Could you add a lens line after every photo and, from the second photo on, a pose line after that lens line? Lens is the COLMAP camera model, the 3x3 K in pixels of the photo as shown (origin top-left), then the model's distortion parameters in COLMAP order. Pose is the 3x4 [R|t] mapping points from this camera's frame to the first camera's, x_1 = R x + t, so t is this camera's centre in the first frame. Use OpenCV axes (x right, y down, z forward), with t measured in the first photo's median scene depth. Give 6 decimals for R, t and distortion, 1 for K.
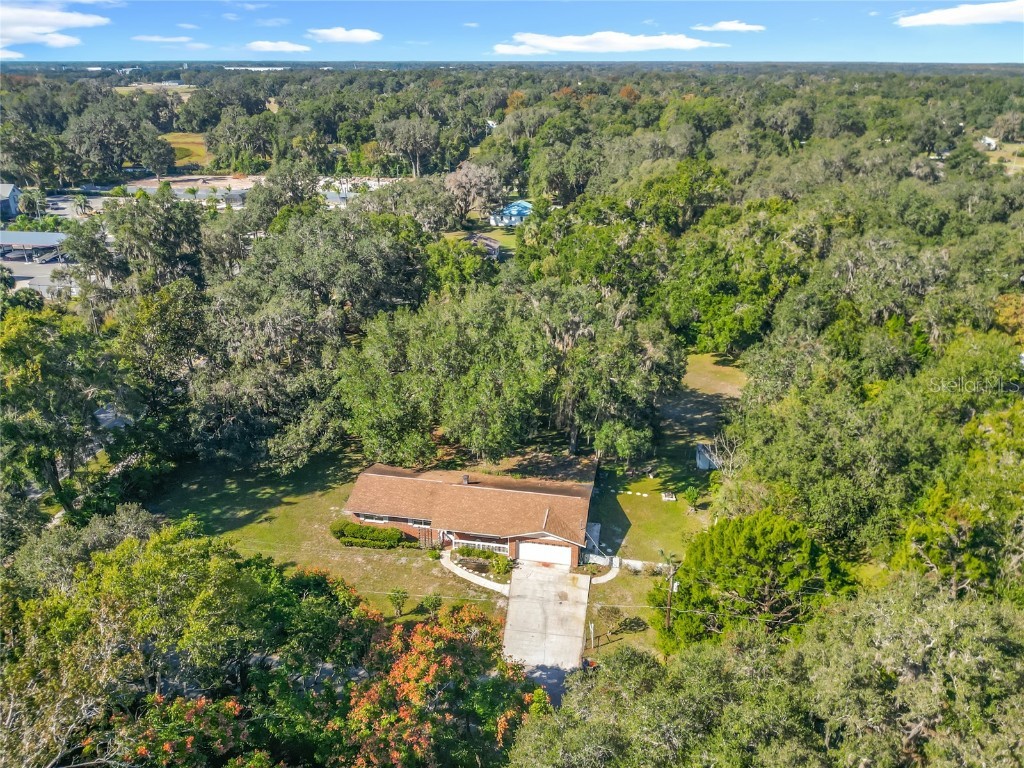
lens RADIAL K [[744.6, 0, 512.2], [0, 744.6, 387.5], [0, 0, 1]] dist [0.031991, -0.059737]
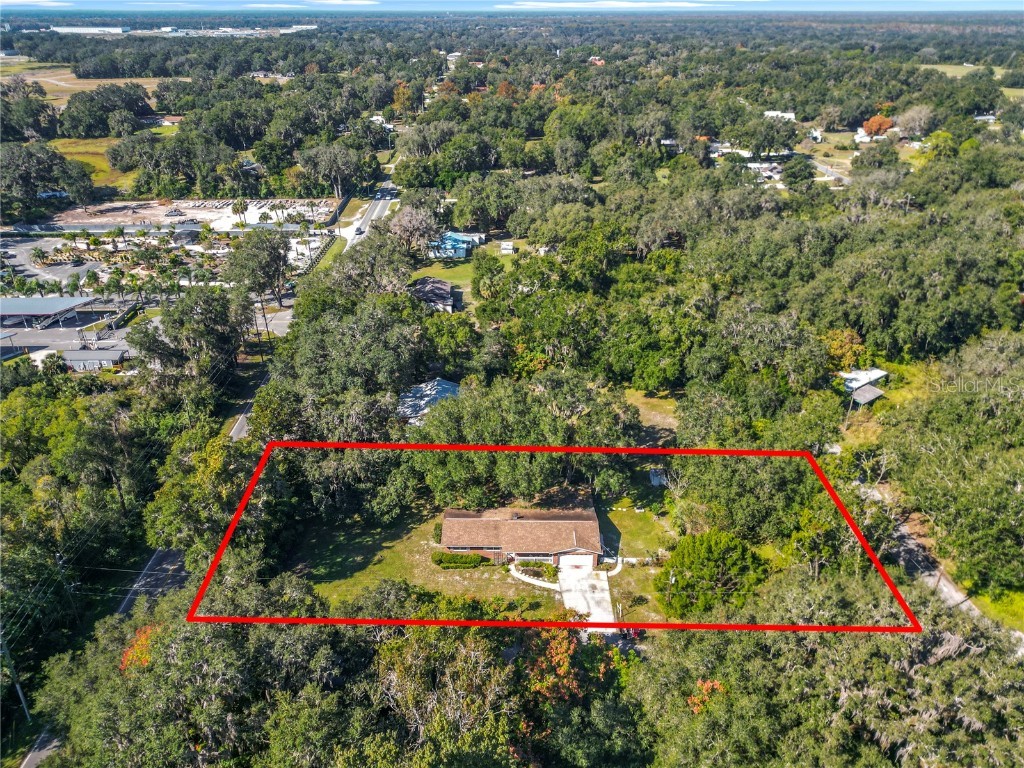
lens RADIAL K [[715.9, 0, 512.0], [0, 715.9, 384.0], [0, 0, 1]] dist [0.046465, -0.063909]
pose [[0.984277, -0.084560, 0.155074, -0.263489], [0.075565, 0.995147, 0.063023, -0.229608], [-0.159651, -0.050314, 0.985890, -0.416530]]
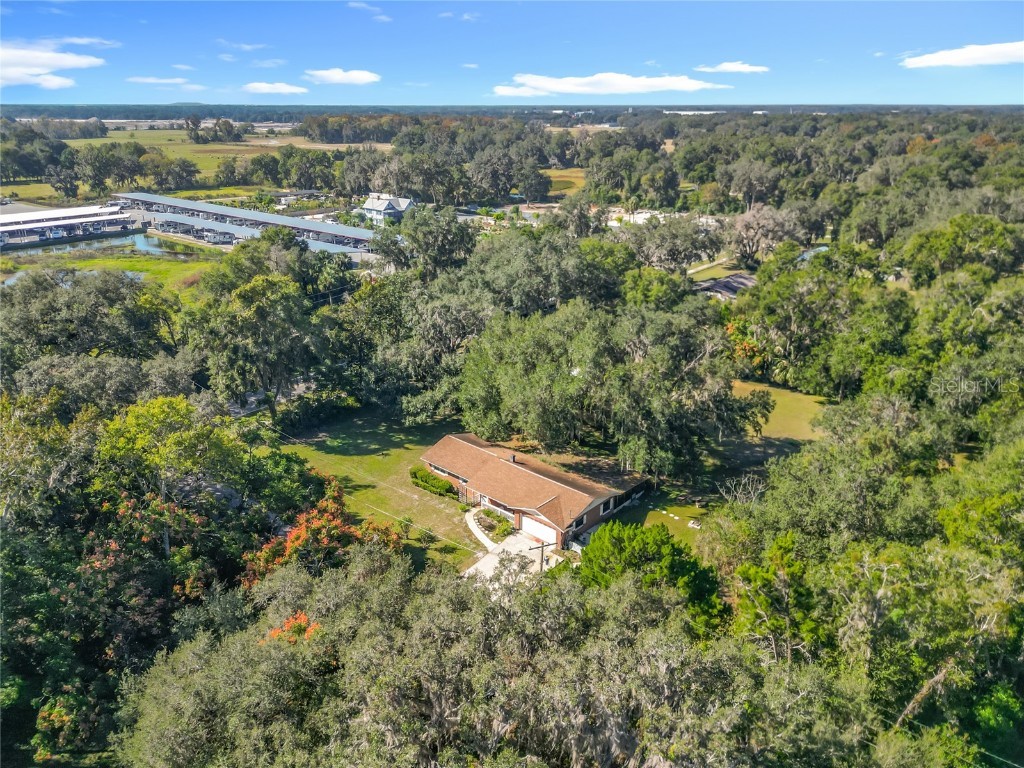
lens RADIAL K [[718.9, 0, 509.2], [0, 718.9, 395.0], [0, 0, 1]] dist [0.058580, -0.048285]
pose [[0.859317, 0.190810, -0.474516, 0.437866], [-0.206170, 0.978311, 0.020033, 0.004003], [0.468047, 0.080616, 0.880019, -0.016175]]
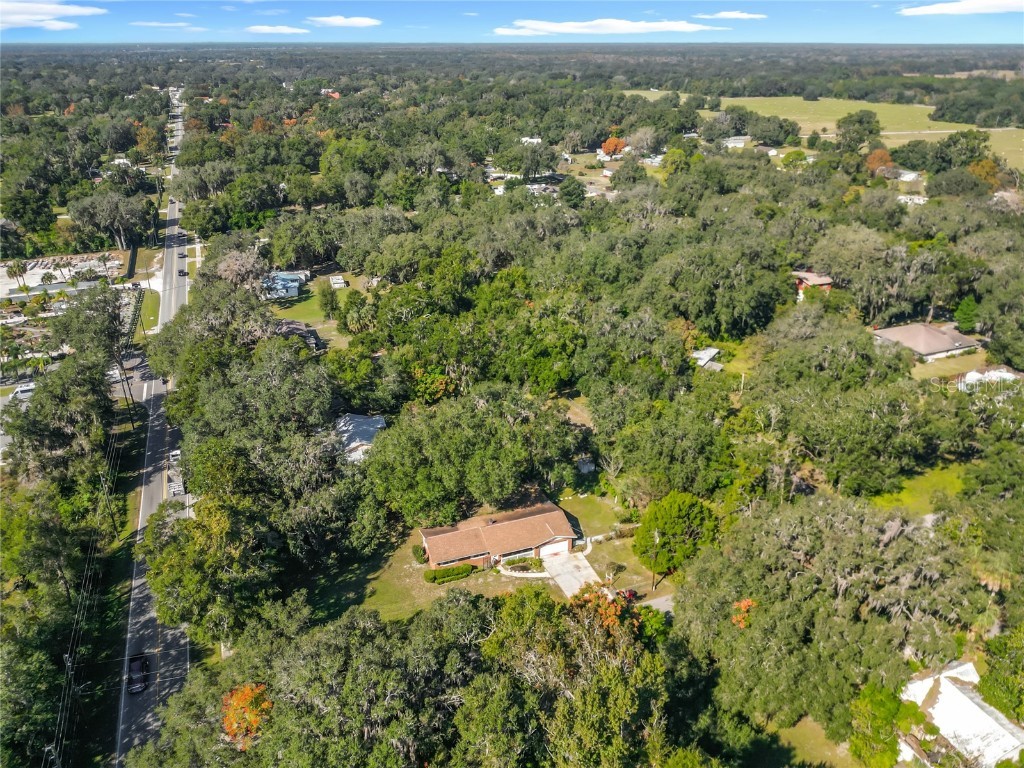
lens RADIAL K [[722.7, 0, 506.8], [0, 722.7, 365.0], [0, 0, 1]] dist [0.027908, -0.053019]
pose [[0.863308, -0.208533, 0.459580, -0.665875], [0.209491, 0.976553, 0.049584, -0.274909], [-0.459144, 0.053472, 0.886751, -0.435514]]
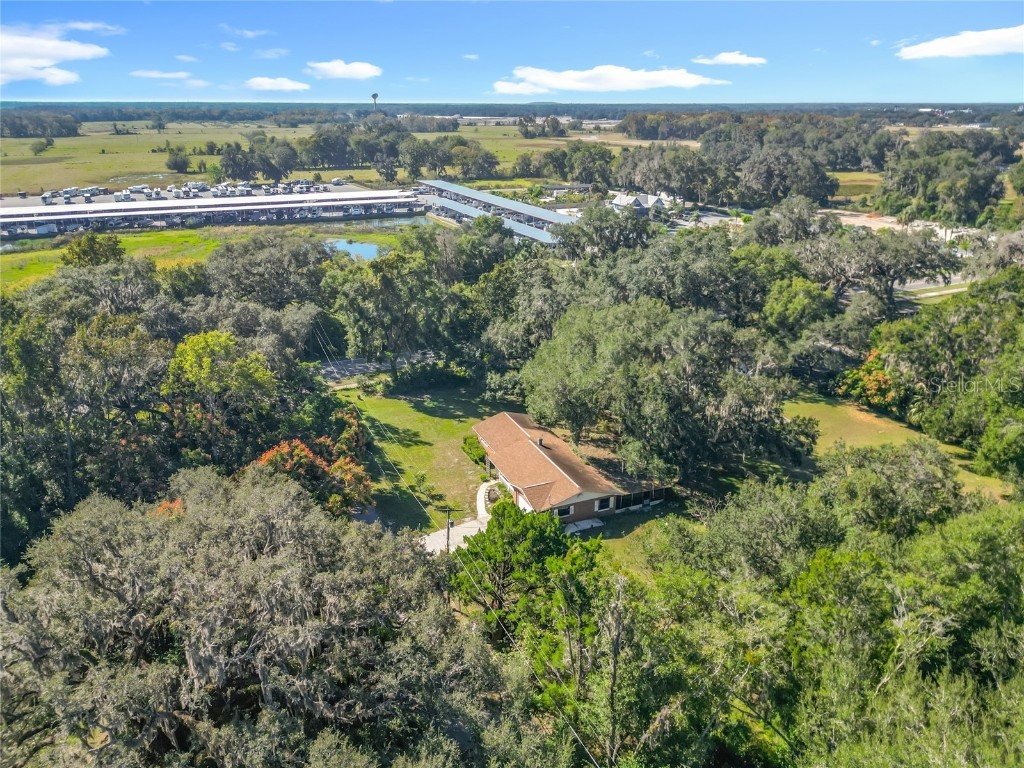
lens RADIAL K [[728.3, 0, 510.4], [0, 728.3, 400.0], [0, 0, 1]] dist [0.059762, -0.058346]
pose [[0.576744, 0.312370, -0.754845, 0.761311], [-0.334206, 0.933367, 0.130894, -0.077239], [0.745435, 0.176781, 0.642709, 0.175983]]
